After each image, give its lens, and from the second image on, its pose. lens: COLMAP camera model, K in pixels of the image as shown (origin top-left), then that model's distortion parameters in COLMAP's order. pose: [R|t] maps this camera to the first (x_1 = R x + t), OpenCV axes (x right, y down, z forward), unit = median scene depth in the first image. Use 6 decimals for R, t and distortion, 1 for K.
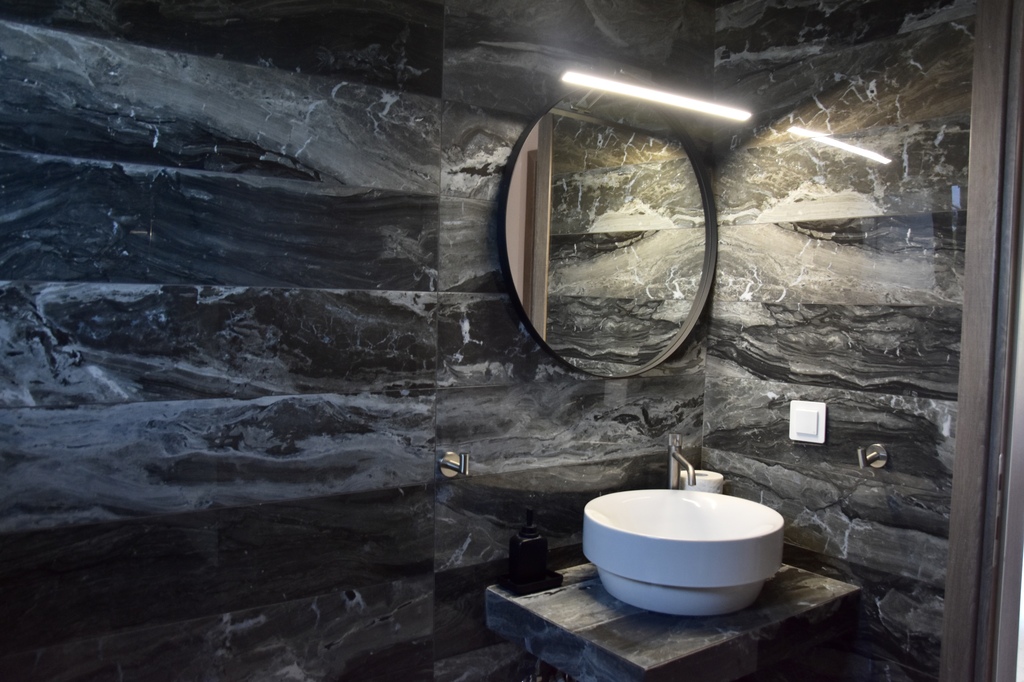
lens RADIAL K [[820.8, 0, 513.9], [0, 820.8, 343.4], [0, 0, 1]] dist [-0.156747, 0.129581]
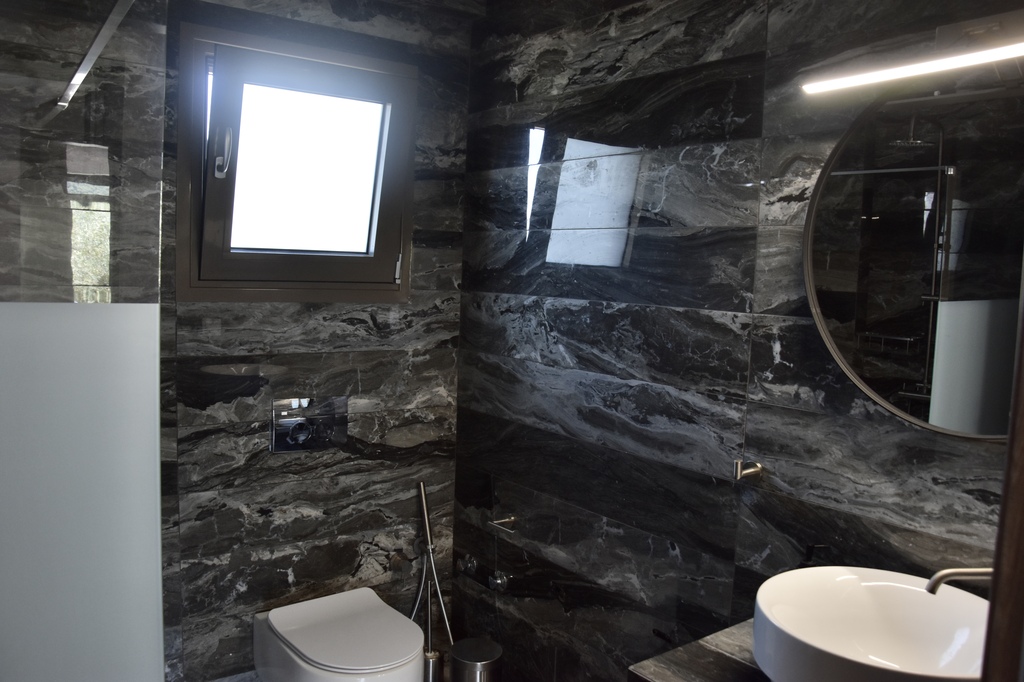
lens RADIAL K [[820.8, 0, 512.1], [0, 820.8, 340.3], [0, 0, 1]] dist [-0.156747, 0.129581]
pose [[0.007348, 0.064656, -0.997881, 1.056258], [-0.085315, 0.994309, 0.063797, -0.072696], [0.996327, 0.084665, 0.012822, 0.701357]]
